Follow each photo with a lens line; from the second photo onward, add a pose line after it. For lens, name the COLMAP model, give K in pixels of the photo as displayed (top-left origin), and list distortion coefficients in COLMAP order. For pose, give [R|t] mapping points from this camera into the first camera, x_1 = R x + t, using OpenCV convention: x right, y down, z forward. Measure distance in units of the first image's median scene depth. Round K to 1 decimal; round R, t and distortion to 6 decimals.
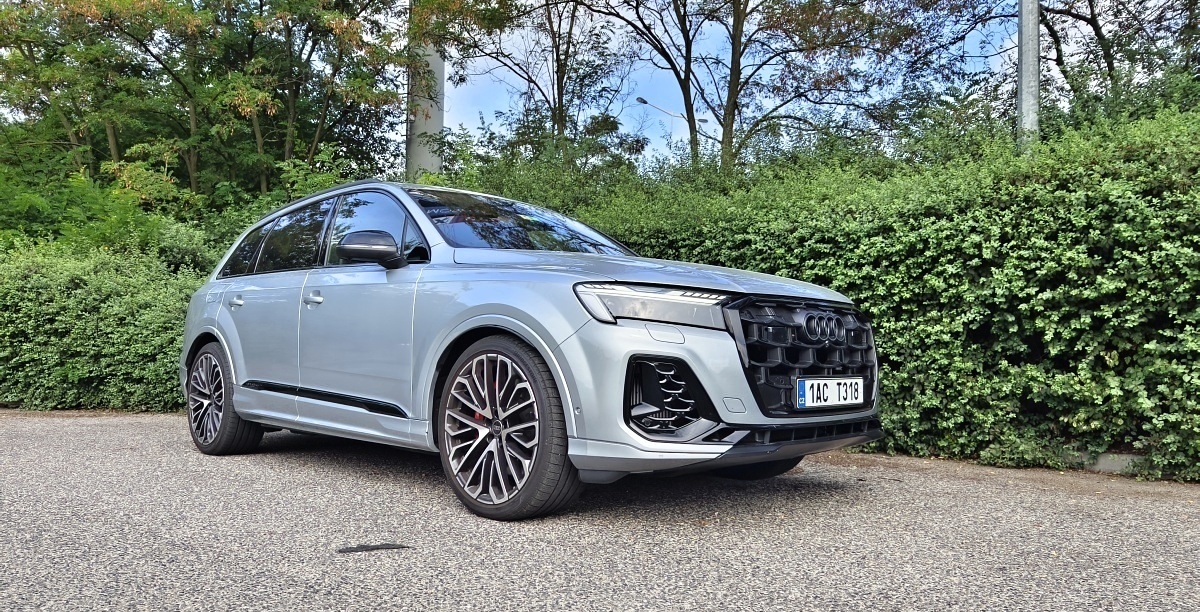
lens RADIAL K [[802.0, 0, 600.0], [0, 802.0, 306.0], [0, 0, 1]] dist [0.024402, 0.000297]
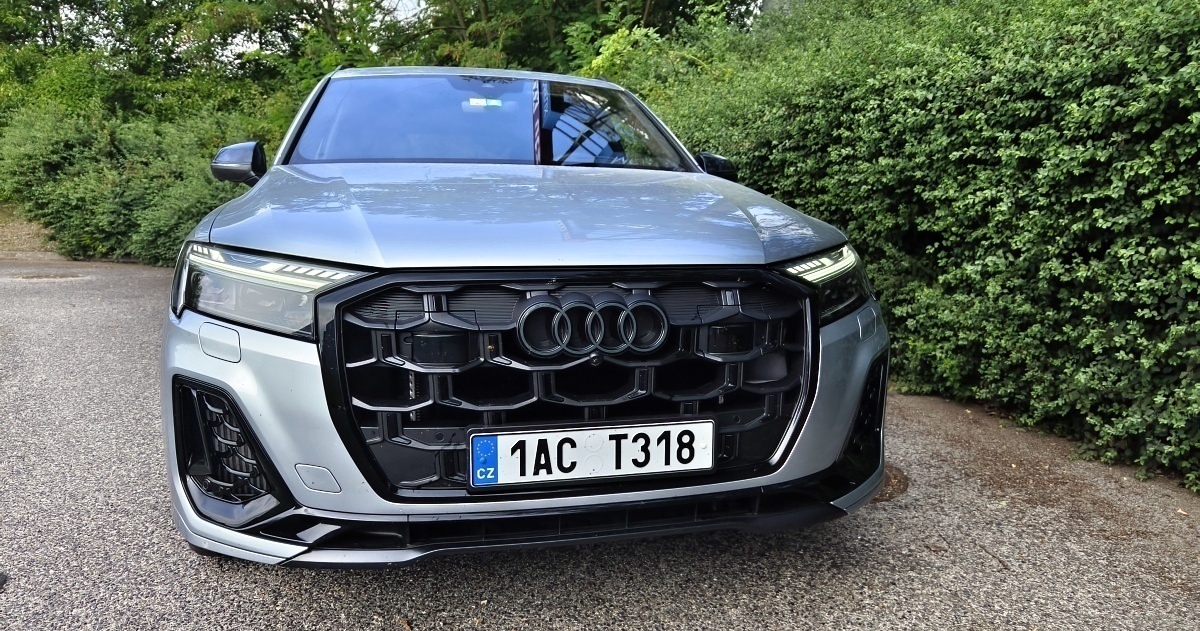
lens RADIAL K [[819.3, 0, 600.0], [0, 819.3, 315.5], [0, 0, 1]] dist [0.030478, -0.003281]
pose [[0.857579, 0.068628, -0.509754, 0.353171], [0.030028, 0.982688, 0.182817, -0.048809], [0.513476, -0.172087, 0.840672, 0.363820]]
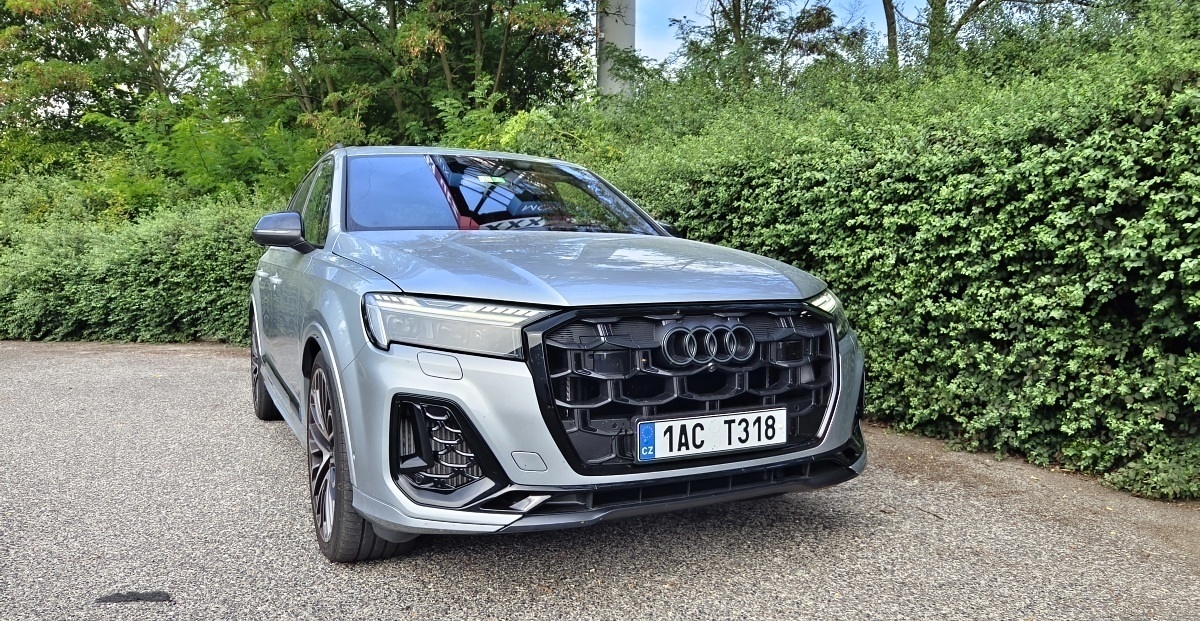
lens RADIAL K [[808.6, 0, 594.6], [0, 808.6, 318.1], [0, 0, 1]] dist [0.035145, -0.000237]
pose [[0.947778, 0.006778, -0.318859, 0.266295], [0.032528, 0.992506, 0.117785, -0.055142], [0.317268, -0.122005, 0.940455, 0.183476]]
